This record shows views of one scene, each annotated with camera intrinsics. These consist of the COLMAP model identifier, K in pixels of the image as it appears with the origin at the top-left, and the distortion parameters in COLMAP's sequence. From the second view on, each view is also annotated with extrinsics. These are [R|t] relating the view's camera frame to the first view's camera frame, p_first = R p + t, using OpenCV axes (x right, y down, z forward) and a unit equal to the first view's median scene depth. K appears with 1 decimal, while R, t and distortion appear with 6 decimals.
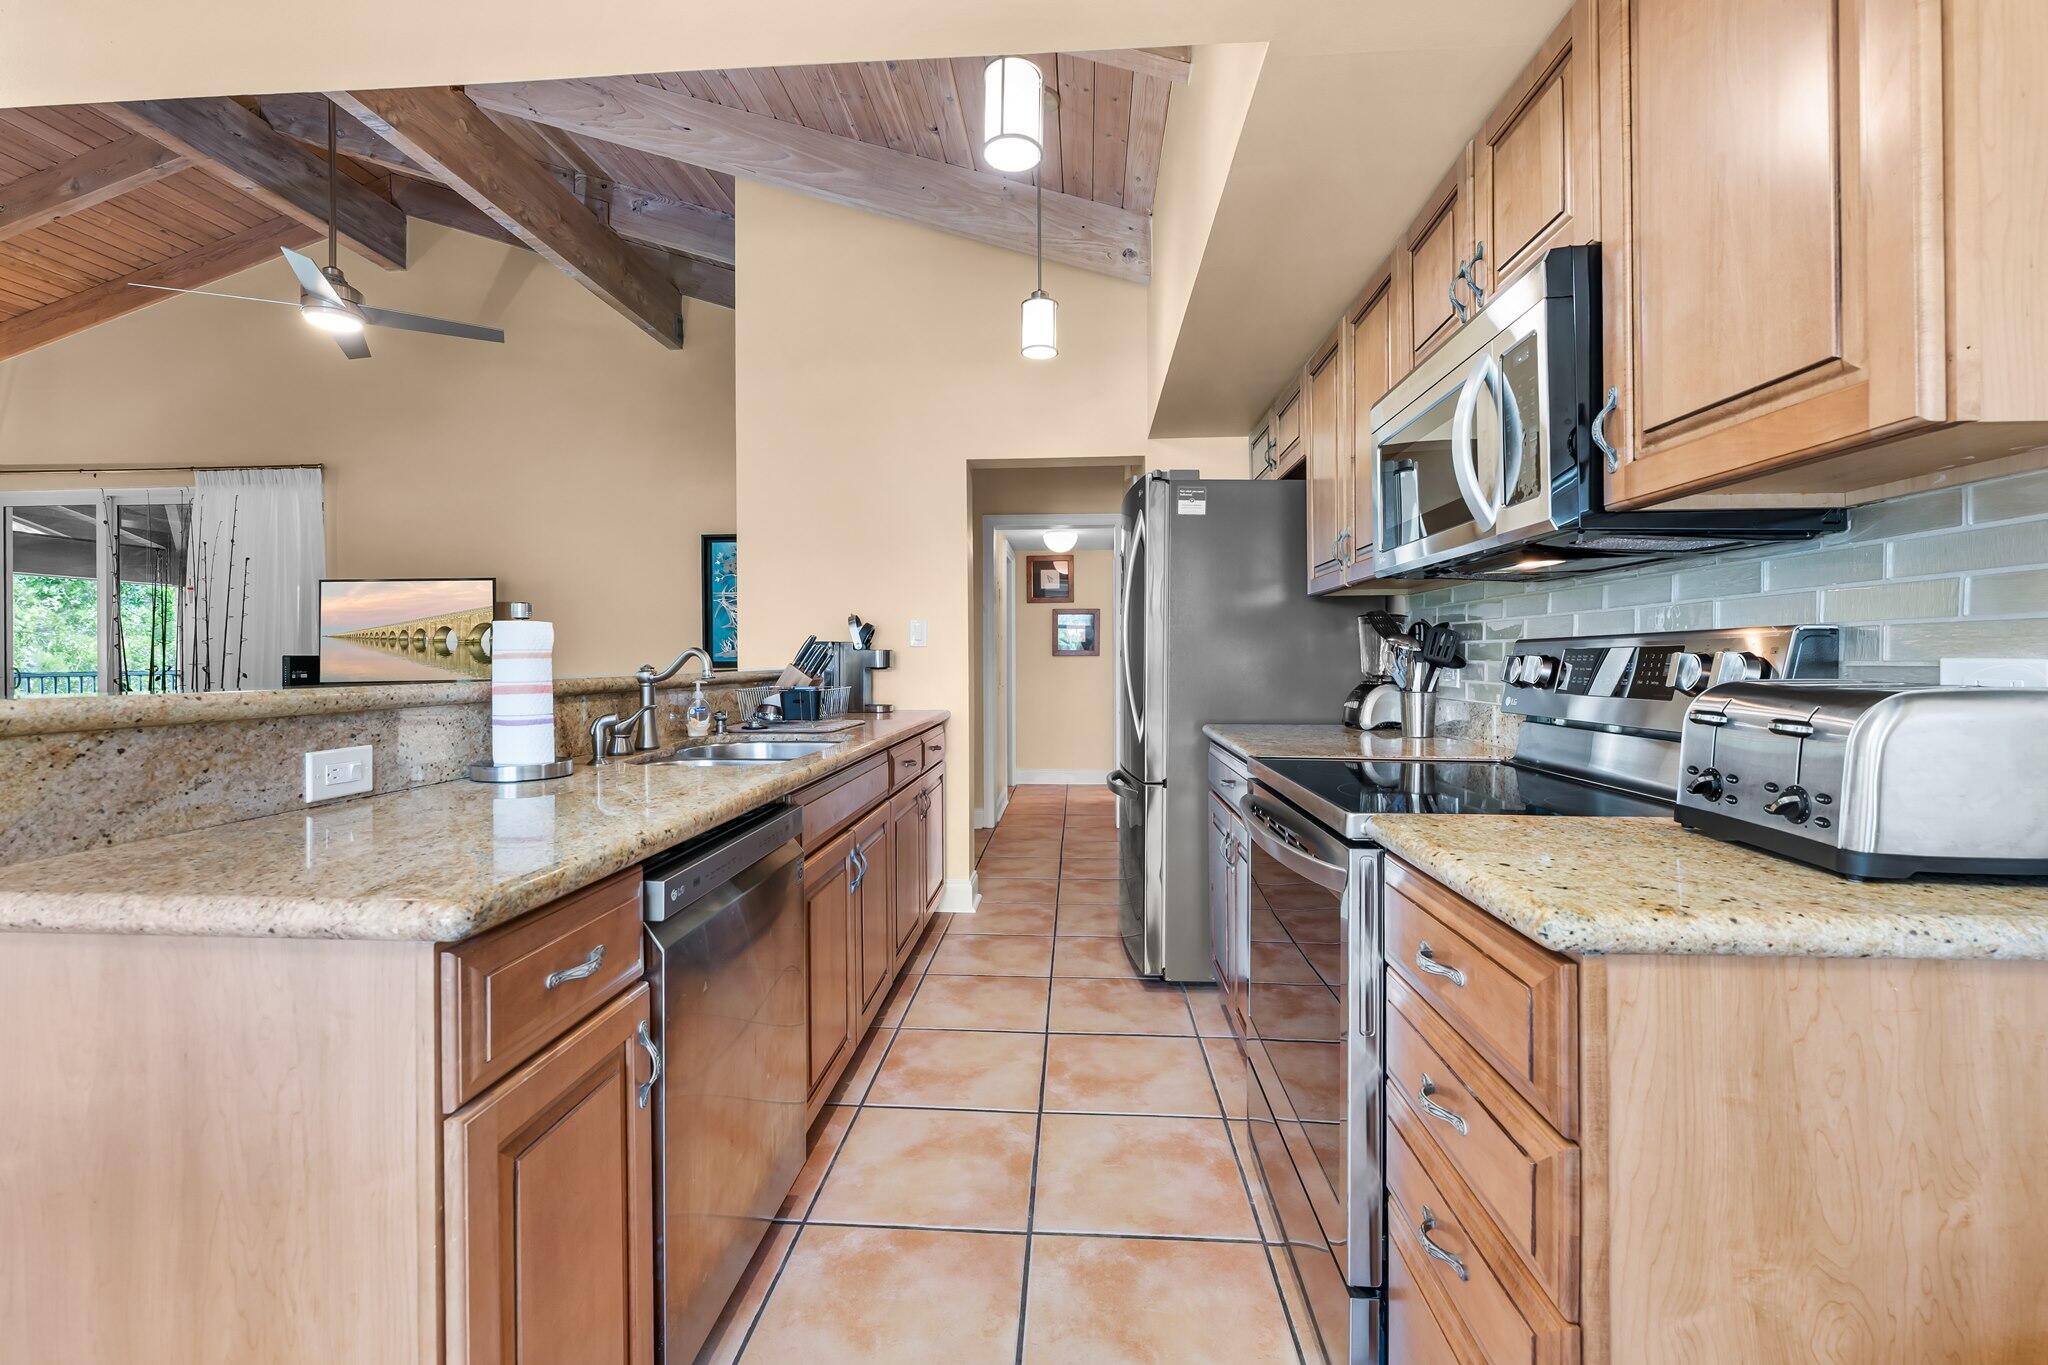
lens RADIAL K [[847.4, 0, 1030.9], [0, 847.4, 676.6], [0, 0, 1]] dist [-0.015819, -0.000321]
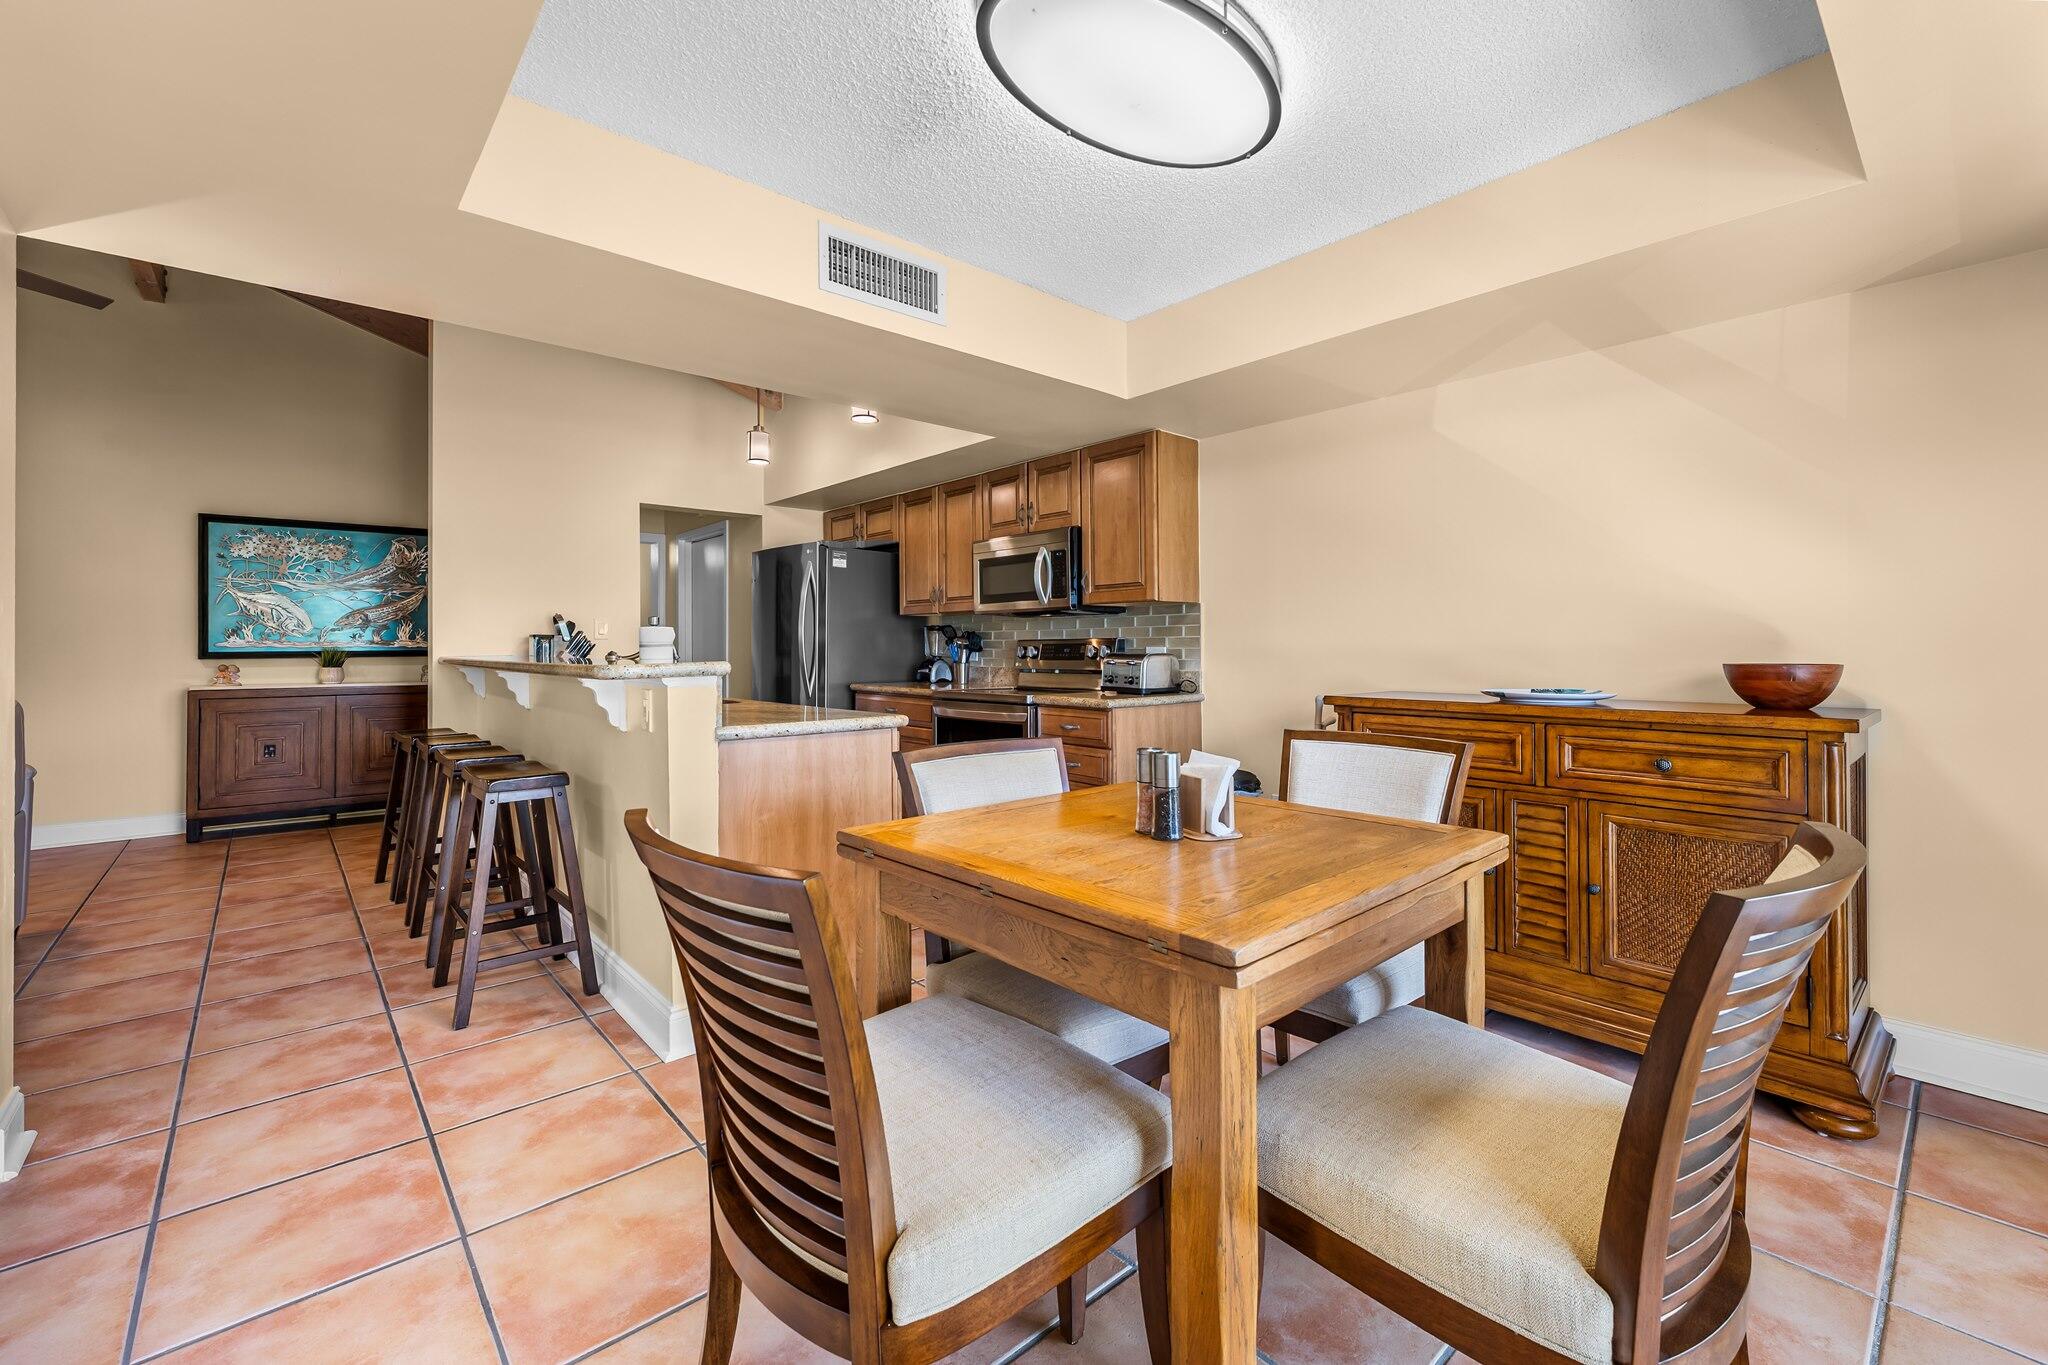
lens RADIAL K [[847.4, 0, 1000.5], [0, 847.4, 650.1], [0, 0, 1]] dist [-0.015819, -0.000321]
pose [[0.719205, -0.000246, 0.694798, -1.005315], [0.015253, 0.999765, -0.015435, 0.020392], [-0.694630, 0.021698, 0.719040, -0.648568]]
